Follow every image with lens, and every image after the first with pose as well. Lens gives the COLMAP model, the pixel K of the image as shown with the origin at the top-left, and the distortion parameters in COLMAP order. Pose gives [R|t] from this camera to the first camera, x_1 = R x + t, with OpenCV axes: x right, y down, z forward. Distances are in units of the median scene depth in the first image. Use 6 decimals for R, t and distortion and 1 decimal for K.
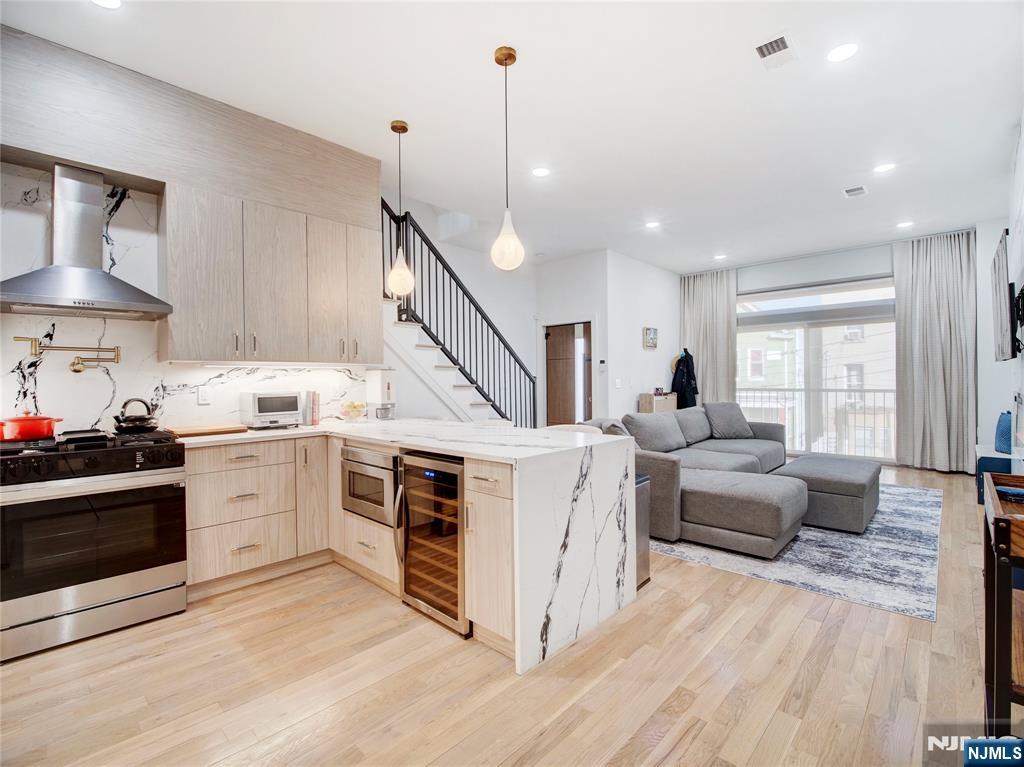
lens RADIAL K [[476.3, 0, 512.0], [0, 476.3, 383.5], [0, 0, 1]] dist [-0.015089, -0.000020]
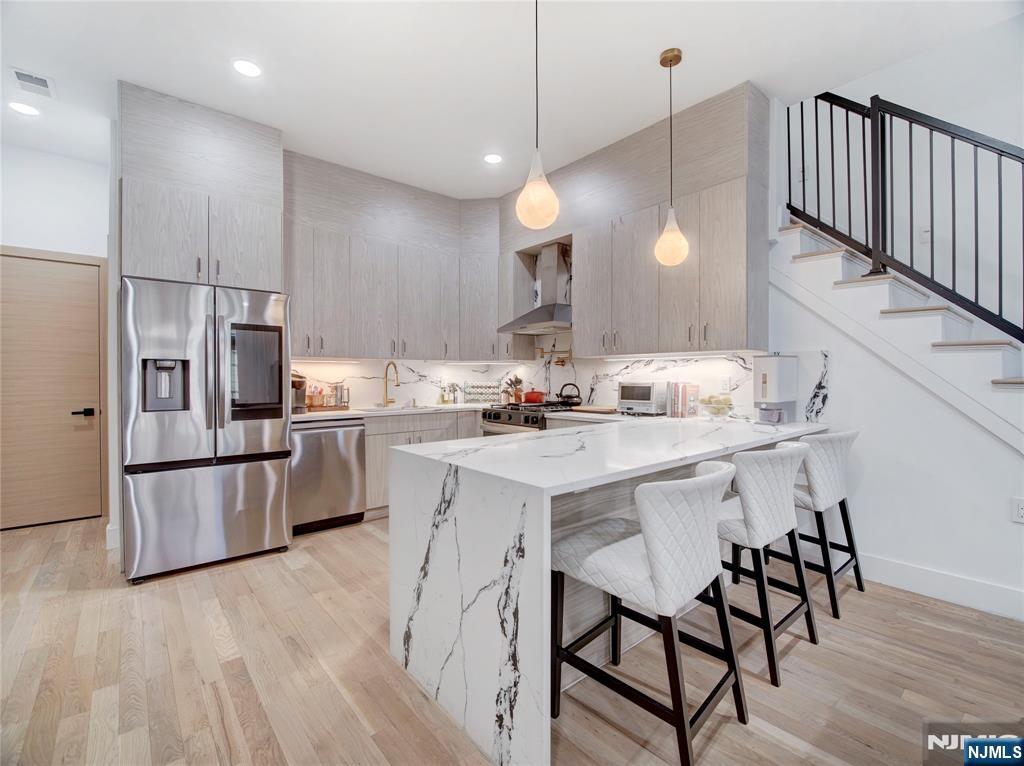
lens RADIAL K [[467.5, 0, 508.5], [0, 467.5, 381.8], [0, 0, 1]] dist [-0.015880, -0.000702]
pose [[-0.119483, 0.023681, -0.992554, 0.623570], [-0.002262, 0.999706, 0.024124, -0.007362], [0.992834, 0.005128, -0.119394, 0.863238]]
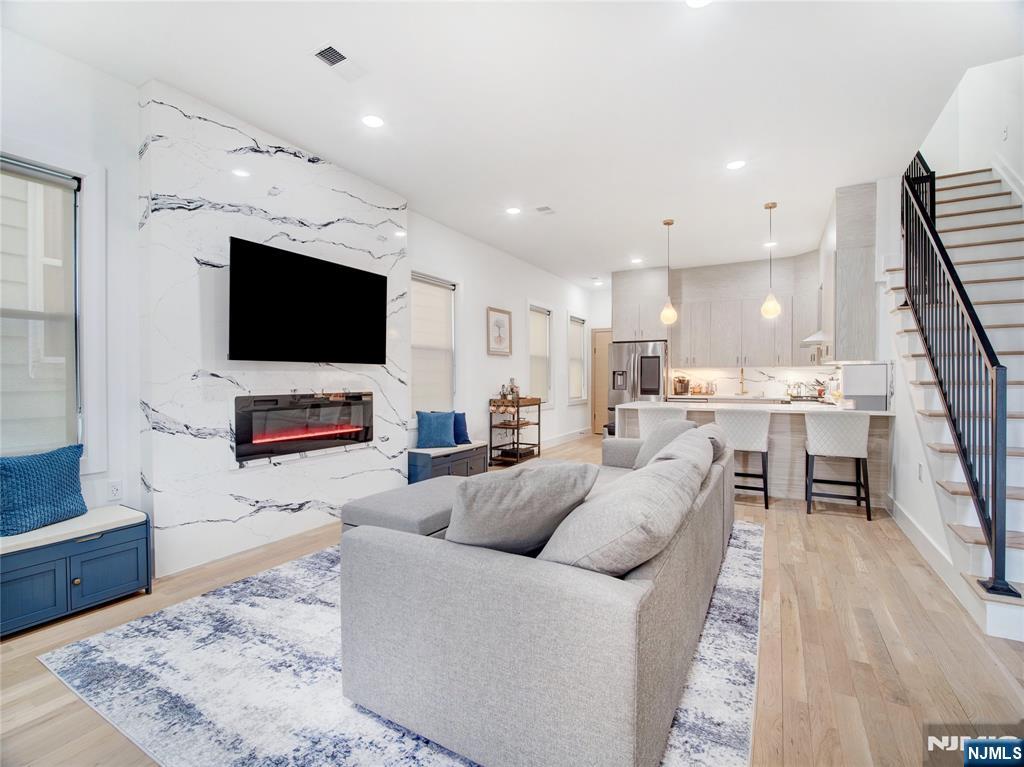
lens RADIAL K [[467.5, 0, 508.5], [0, 467.5, 382.3], [0, 0, 1]] dist [-0.015880, -0.000702]
pose [[-0.974116, 0.016976, -0.225410, 0.907950], [0.012637, 0.999706, 0.020678, -0.024601], [0.225695, 0.017294, -0.974045, 2.182764]]
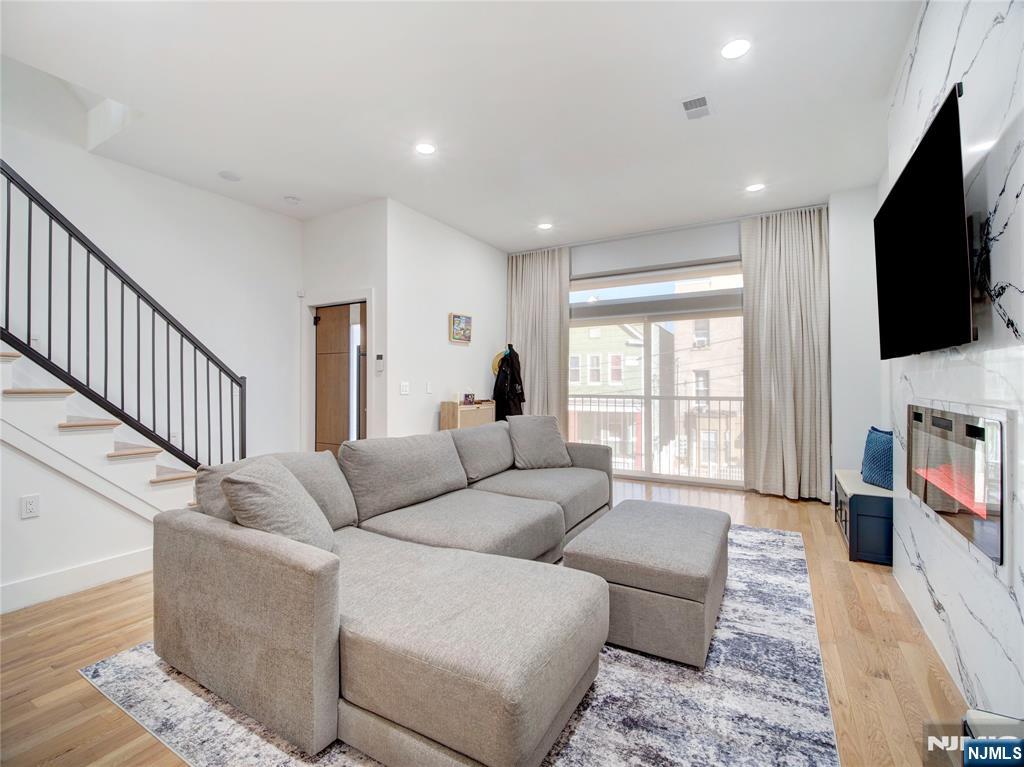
lens RADIAL K [[467.5, 0, 508.5], [0, 467.5, 382.3], [0, 0, 1]] dist [-0.015880, -0.000702]
pose [[0.973121, 0.008325, 0.230143, 0.459107], [-0.006083, 0.999927, -0.010450, -0.004980], [-0.230213, 0.008769, 0.973101, 0.608994]]
